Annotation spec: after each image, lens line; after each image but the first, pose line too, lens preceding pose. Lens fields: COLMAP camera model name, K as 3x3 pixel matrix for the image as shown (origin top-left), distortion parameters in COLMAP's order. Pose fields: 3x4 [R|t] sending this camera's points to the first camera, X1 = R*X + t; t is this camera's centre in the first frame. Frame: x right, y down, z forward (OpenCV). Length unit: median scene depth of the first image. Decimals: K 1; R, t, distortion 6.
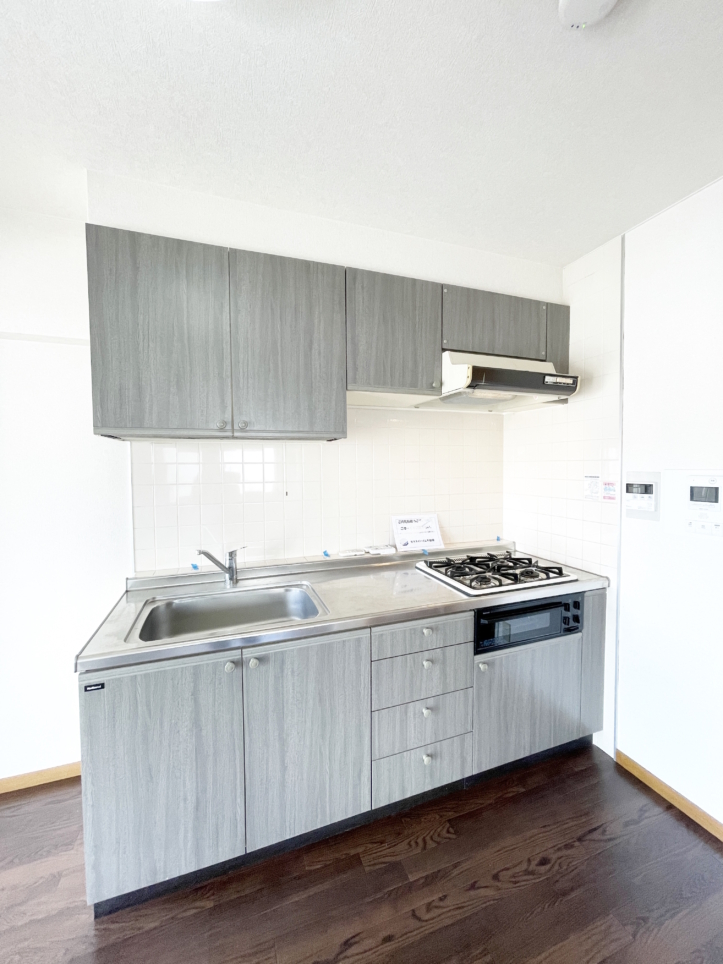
lens RADIAL K [[386.9, 0, 361.5], [0, 386.9, 482.0], [0, 0, 1]] dist [-0.003939, 0.000459]
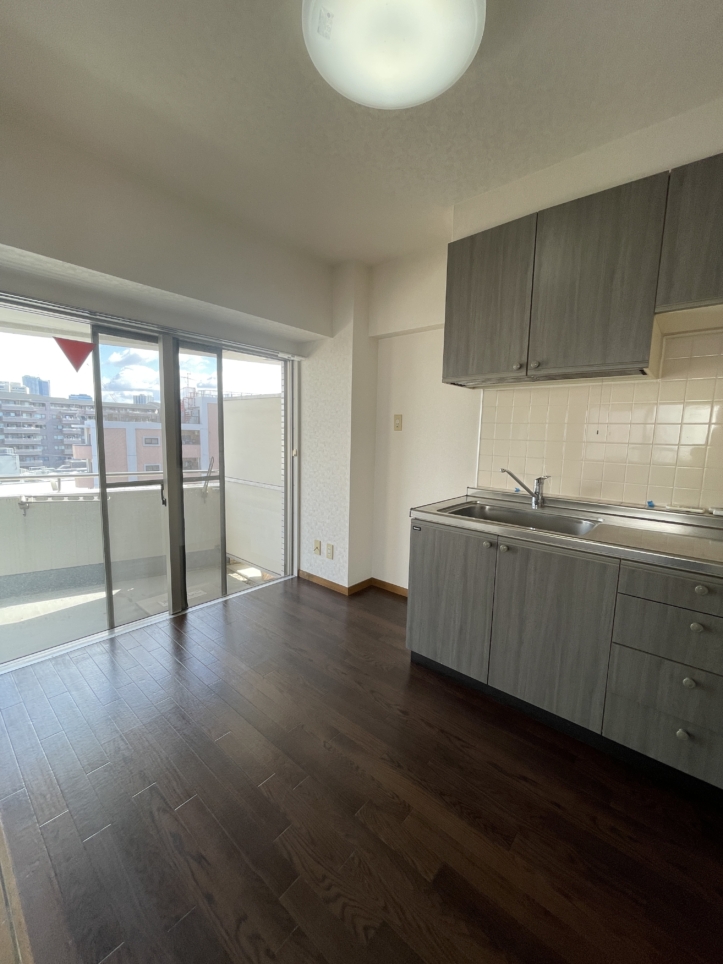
lens RADIAL K [[386.9, 0, 361.5], [0, 386.9, 482.0], [0, 0, 1]] dist [-0.003939, 0.000459]
pose [[0.491066, 0.133191, -0.860880, 0.501877], [-0.068408, 0.991087, 0.114314, 0.110233], [0.868432, 0.002756, 0.495800, -0.061441]]
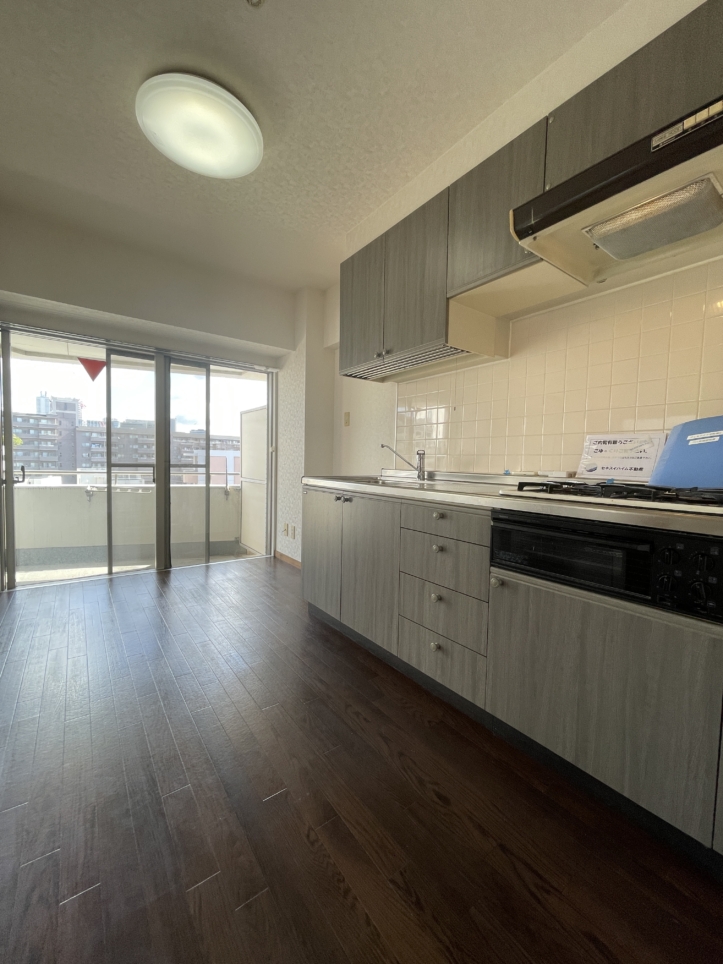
lens RADIAL K [[384.2, 0, 361.5], [0, 384.2, 482.0], [0, 0, 1]] dist [-0.011965, -0.000461]
pose [[0.291650, 0.072826, -0.953749, 1.056761], [-0.068785, 0.996113, 0.055026, 0.262363], [0.954049, 0.049555, 0.295525, 0.520457]]
